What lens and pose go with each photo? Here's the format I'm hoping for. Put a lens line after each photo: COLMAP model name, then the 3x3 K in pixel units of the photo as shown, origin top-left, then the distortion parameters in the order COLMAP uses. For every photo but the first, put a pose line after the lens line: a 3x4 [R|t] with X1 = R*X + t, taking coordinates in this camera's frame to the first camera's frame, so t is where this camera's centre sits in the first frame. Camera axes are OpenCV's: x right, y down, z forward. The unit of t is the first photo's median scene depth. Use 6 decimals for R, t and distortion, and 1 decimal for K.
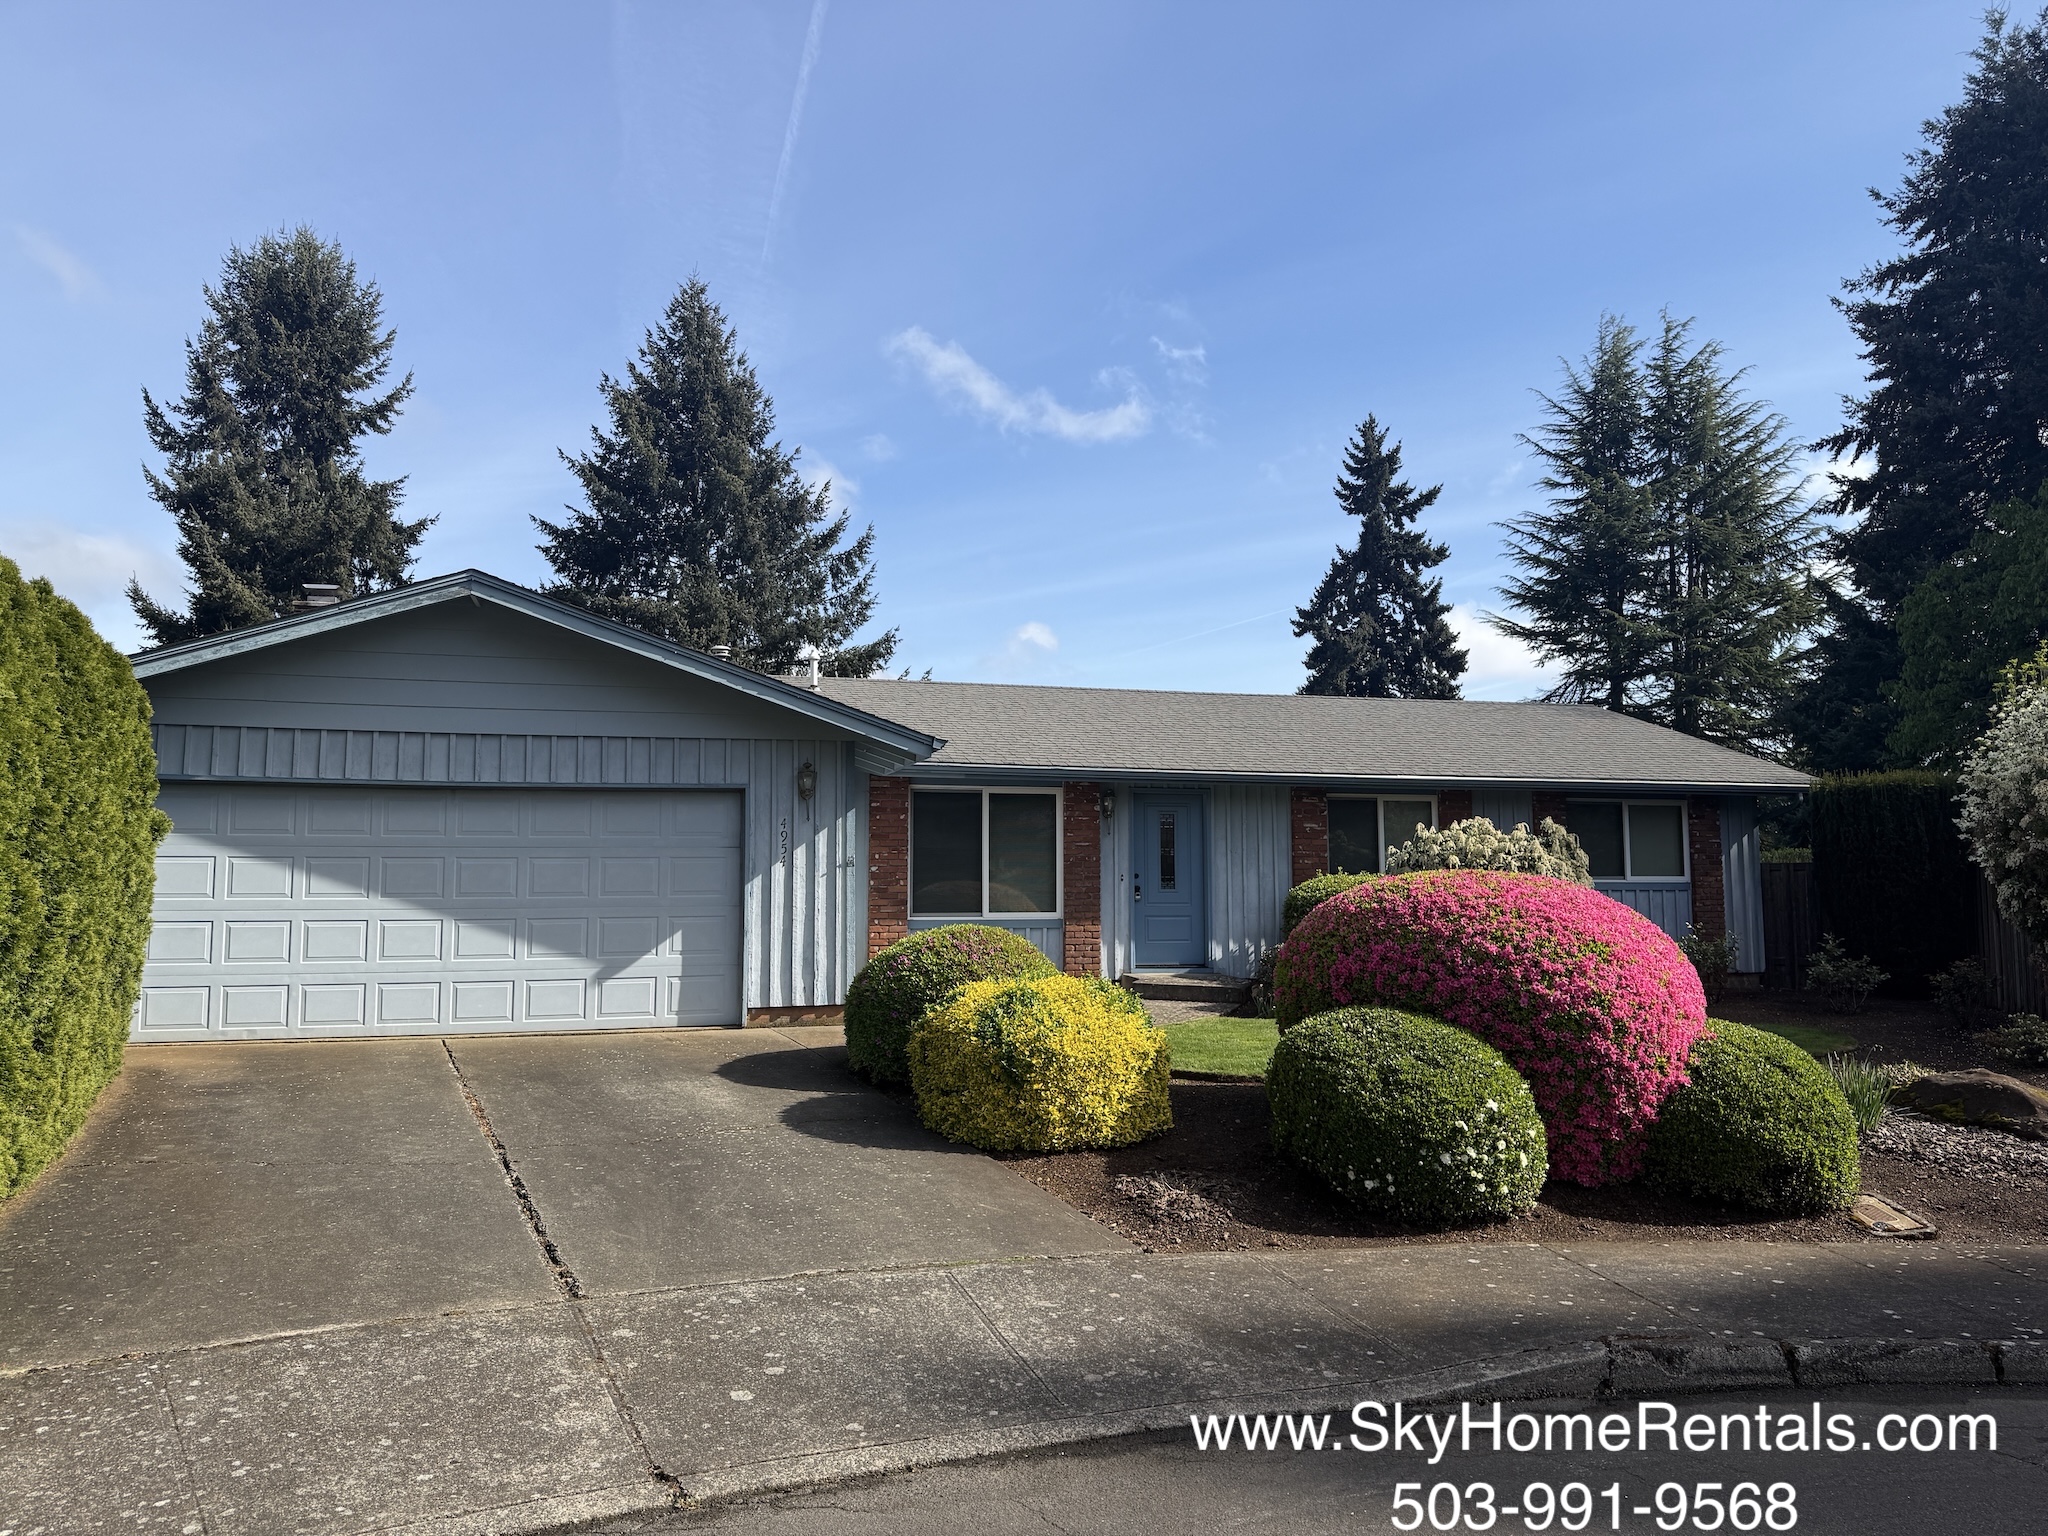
lens RADIAL K [[1433.1, 0, 1028.0], [0, 1433.1, 789.8], [0, 0, 1]] dist [0.142318, -0.245319]
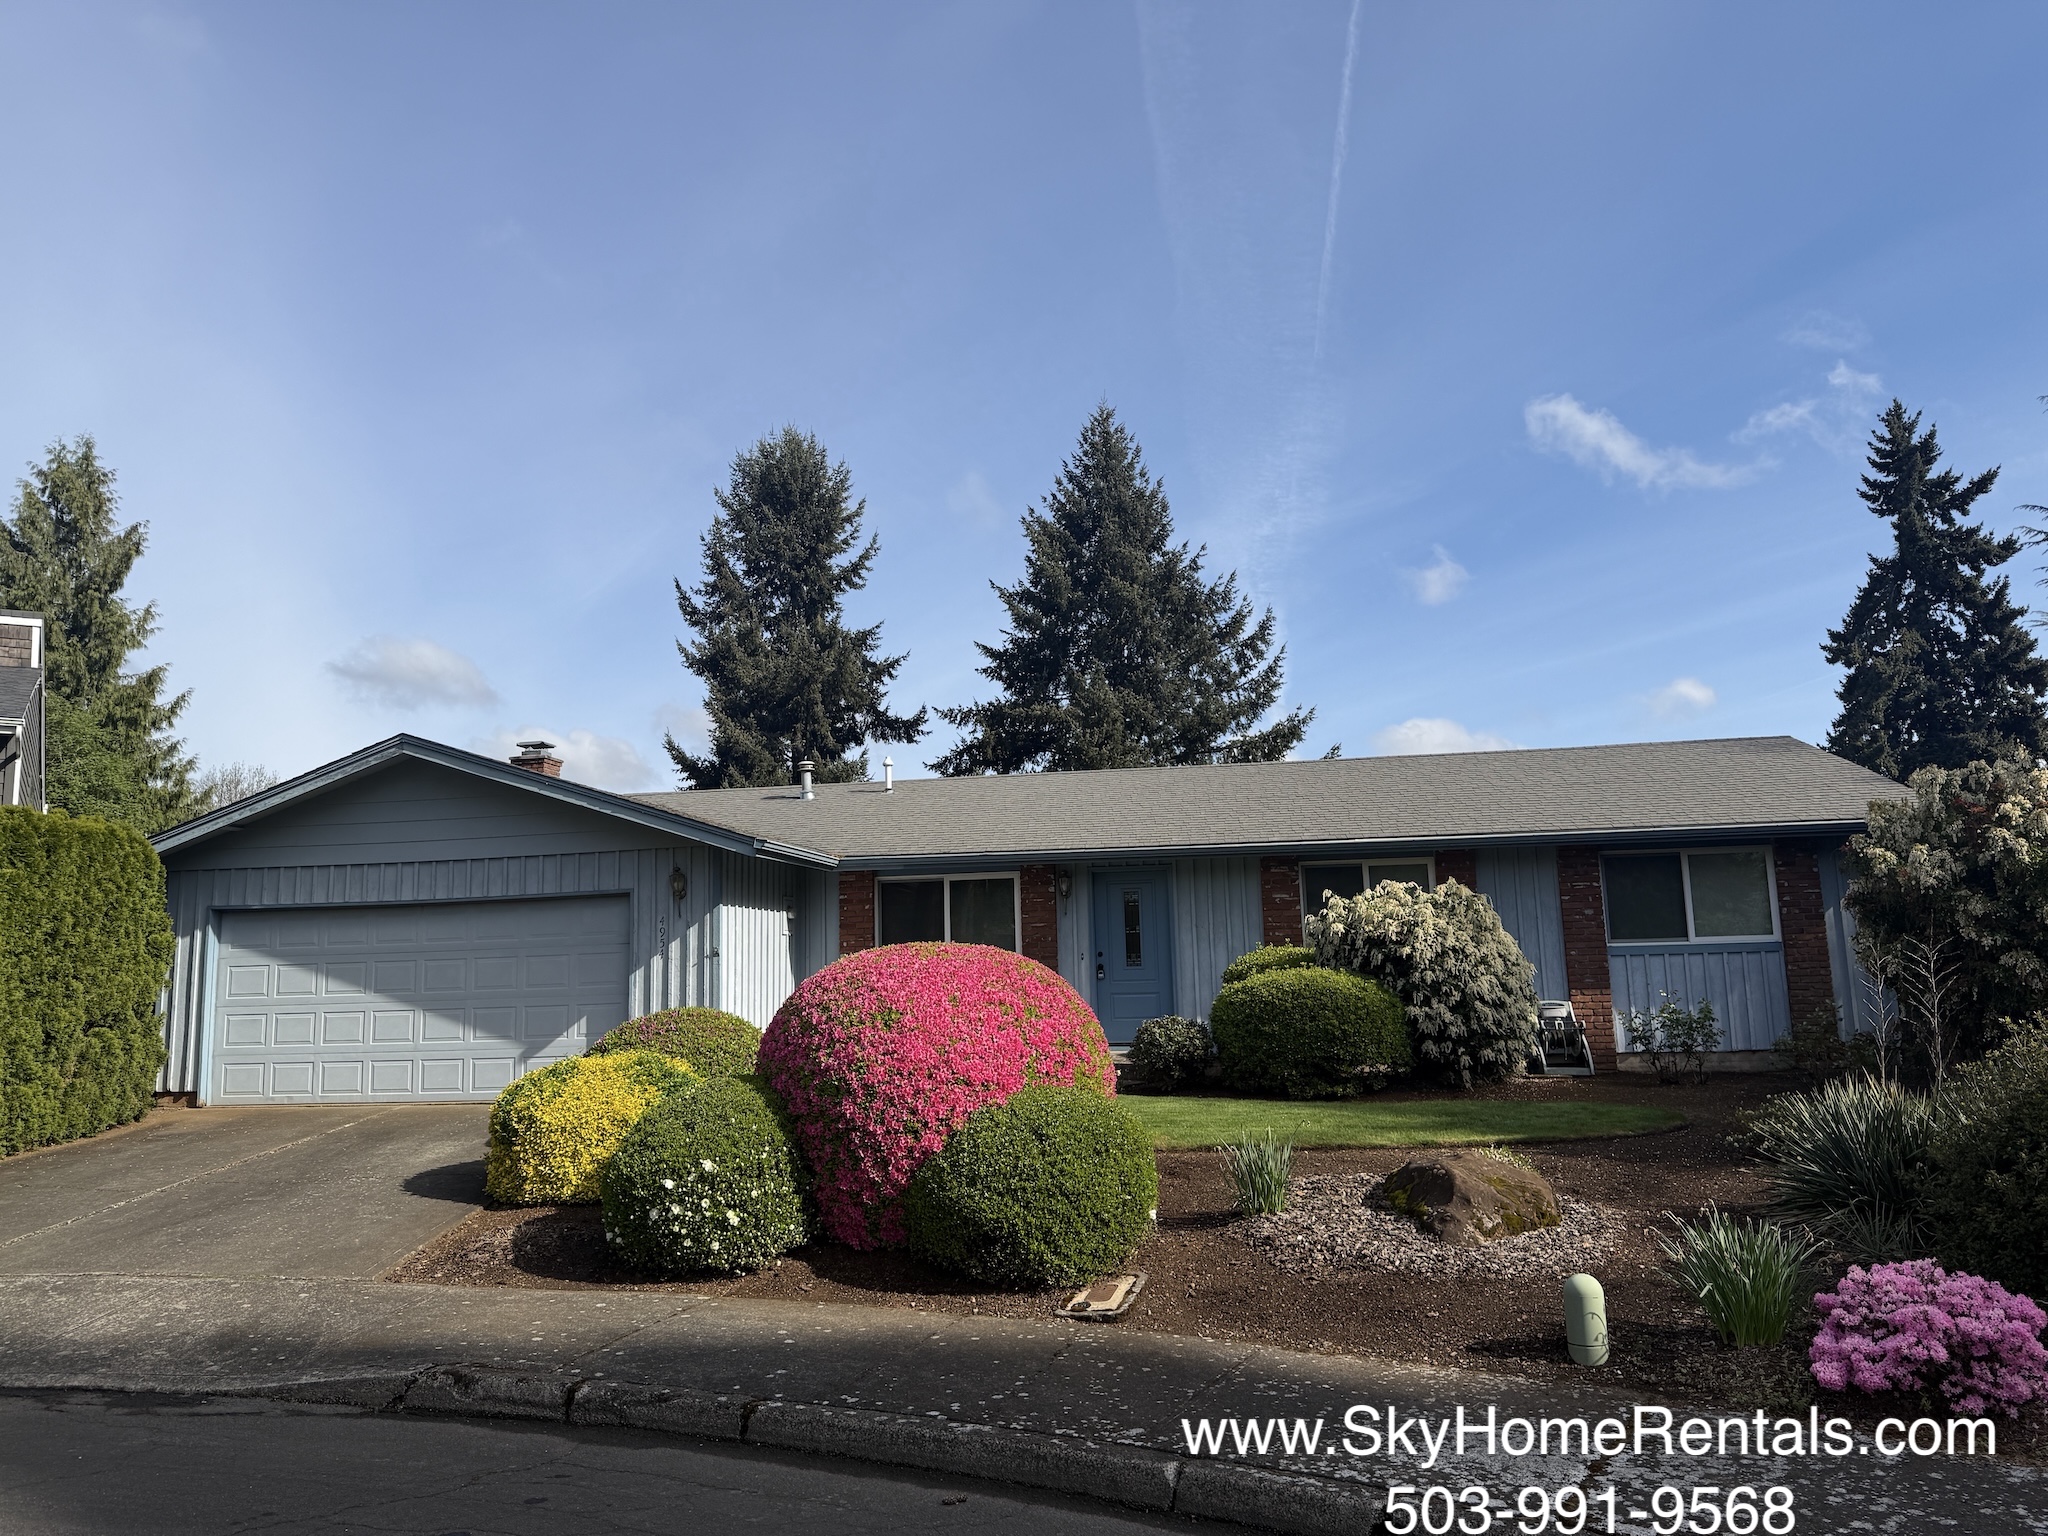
lens RADIAL K [[1443.0, 0, 1024.0], [0, 1443.0, 768.0], [0, 0, 1]] dist [0.112893, -0.181473]
pose [[0.906600, -0.084912, -0.413360, 0.149610], [0.054743, 0.994934, -0.084314, 0.003975], [0.418425, 0.053811, 0.906656, 0.014583]]
